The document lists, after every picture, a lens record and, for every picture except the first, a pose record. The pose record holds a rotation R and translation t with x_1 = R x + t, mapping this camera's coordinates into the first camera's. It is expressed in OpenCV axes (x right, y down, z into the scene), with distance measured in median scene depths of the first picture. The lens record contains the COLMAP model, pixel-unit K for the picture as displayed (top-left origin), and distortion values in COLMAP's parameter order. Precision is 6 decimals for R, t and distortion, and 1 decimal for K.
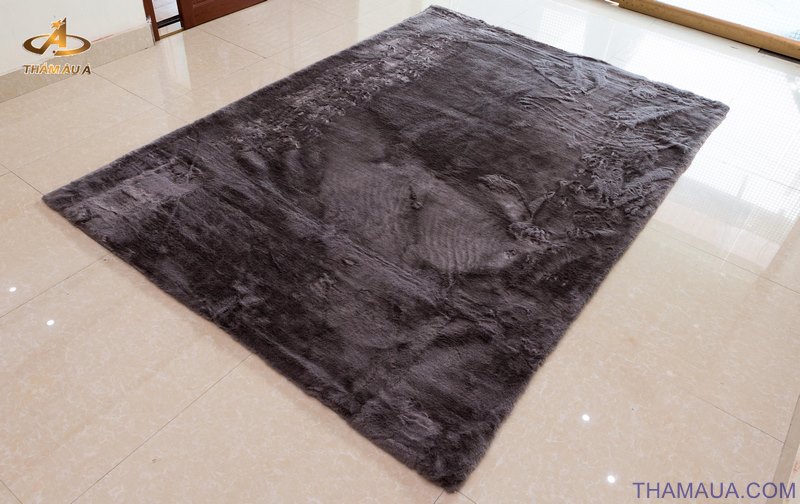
lens RADIAL K [[637.2, 0, 400.0], [0, 637.2, 252.0], [0, 0, 1]] dist [-0.019168, 0.002953]
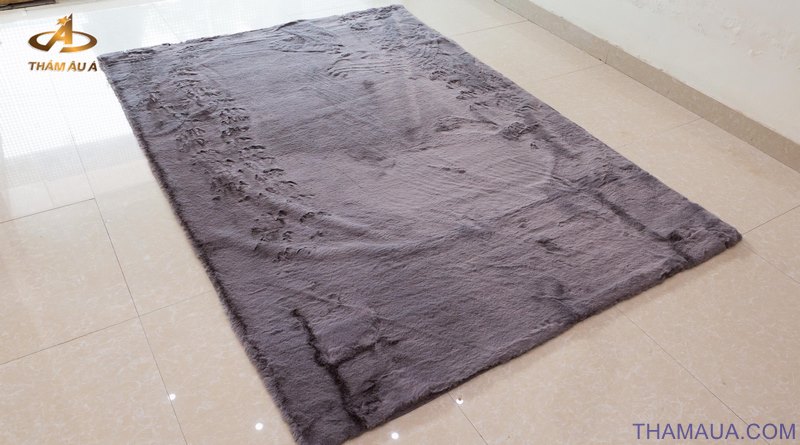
lens RADIAL K [[605.1, 0, 400.0], [0, 605.1, 222.5], [0, 0, 1]] dist [-0.013124, -0.000870]
pose [[0.376389, -0.635858, 0.673808, -0.755724], [0.592844, 0.724196, 0.352246, -0.423418], [-0.711947, 0.266881, 0.649543, 0.378756]]
